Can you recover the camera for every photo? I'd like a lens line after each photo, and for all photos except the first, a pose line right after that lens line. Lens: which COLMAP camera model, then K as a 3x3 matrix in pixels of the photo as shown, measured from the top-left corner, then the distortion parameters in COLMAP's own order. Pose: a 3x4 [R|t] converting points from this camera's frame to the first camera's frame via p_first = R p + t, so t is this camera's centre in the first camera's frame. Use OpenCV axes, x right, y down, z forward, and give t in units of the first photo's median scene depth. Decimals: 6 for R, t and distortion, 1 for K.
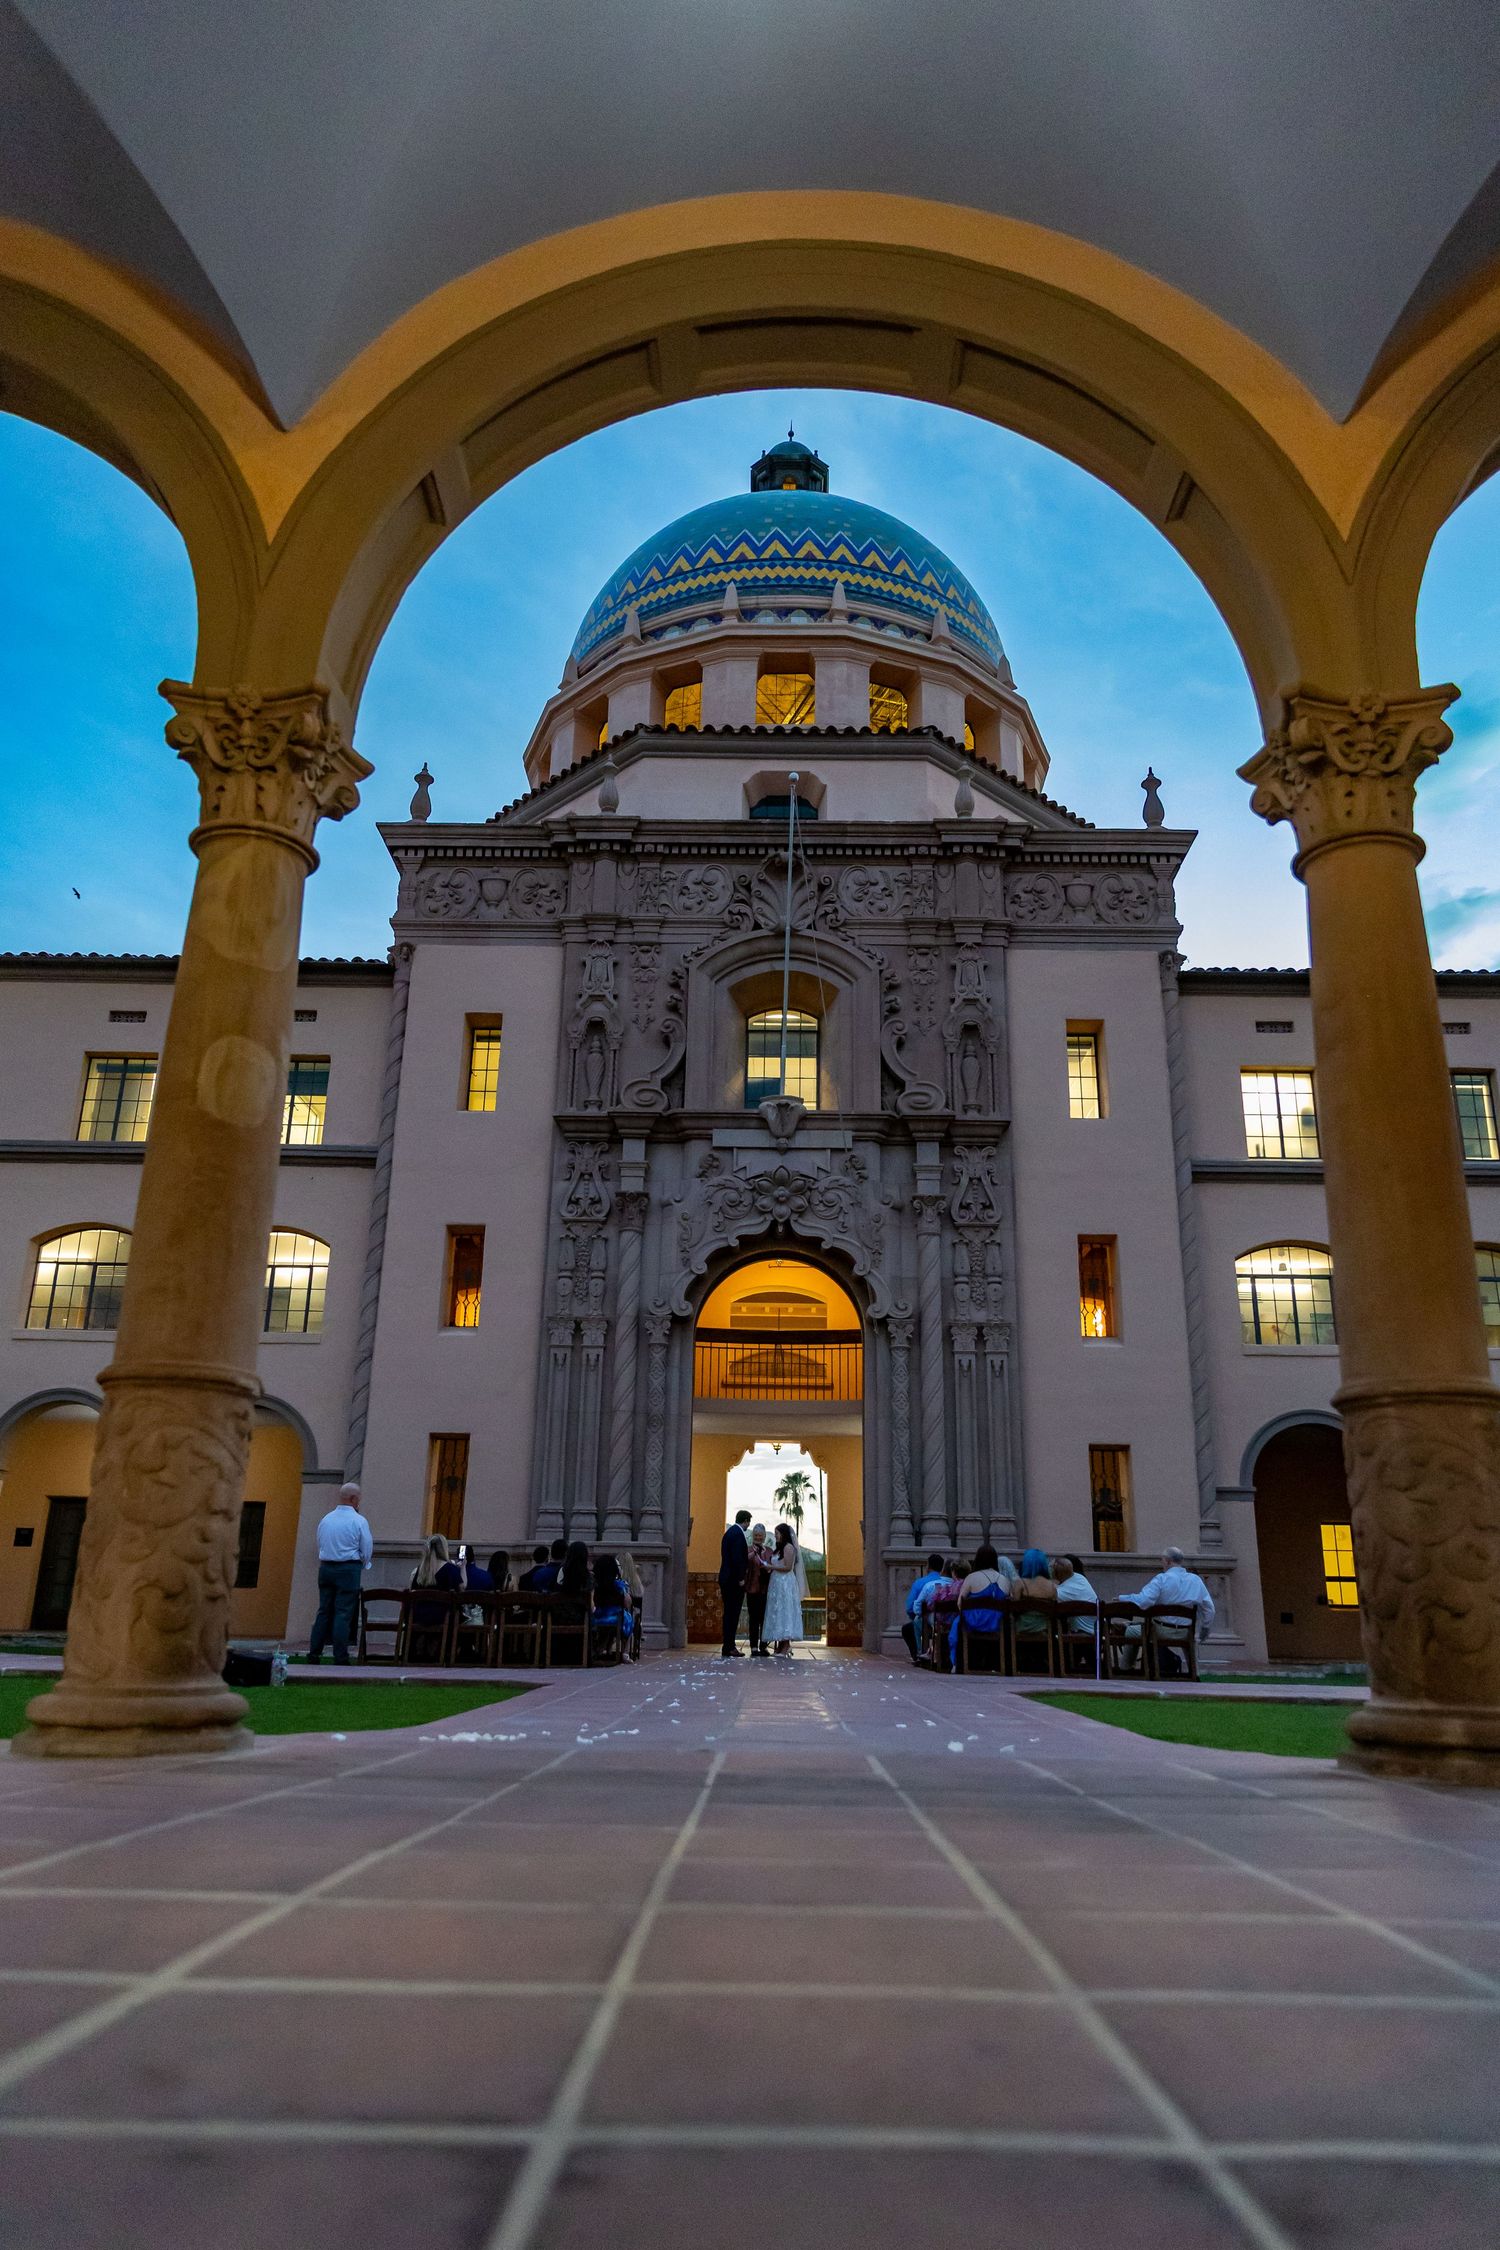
lens RADIAL K [[1512.4, 0, 748.3], [0, 1512.4, 1131.6], [0, 0, 1]] dist [0.018902, -0.013250]
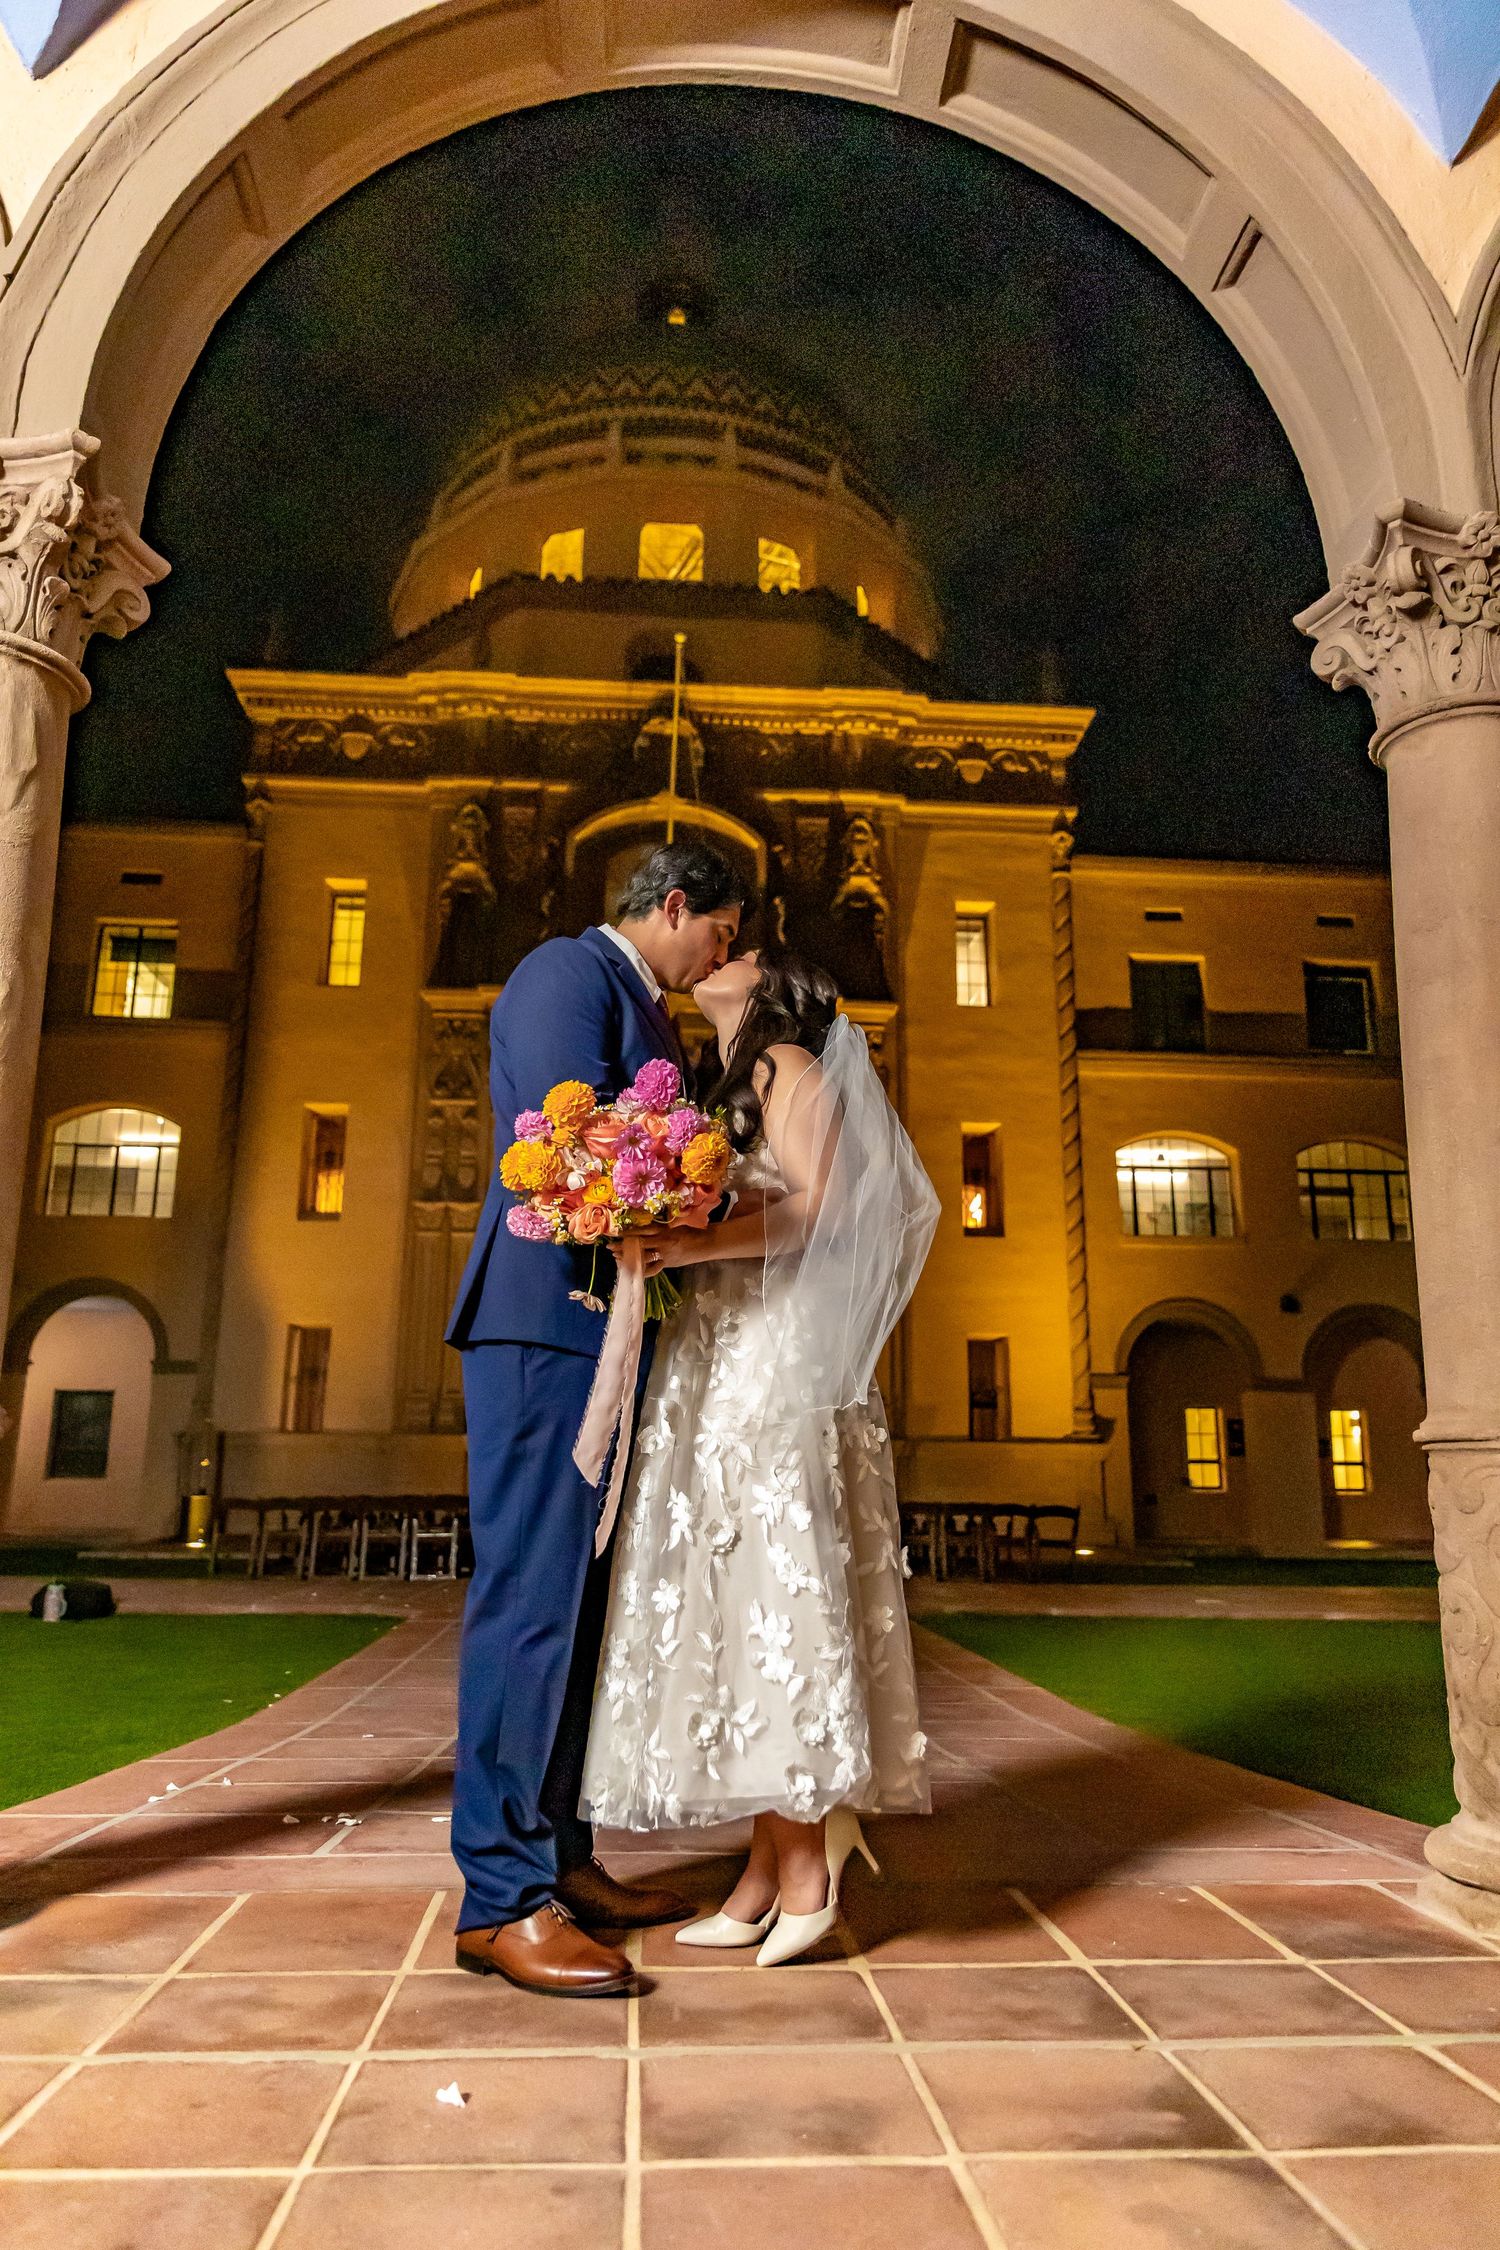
lens RADIAL K [[1512.4, 0, 750.7], [0, 1512.4, 1126.7], [0, 0, 1]] dist [0.018902, -0.013250]
pose [[0.996205, 0.011799, 0.086229, -0.026690], [-0.018668, 0.996676, 0.079294, -0.034536], [-0.085007, -0.080603, 0.993115, 0.237067]]
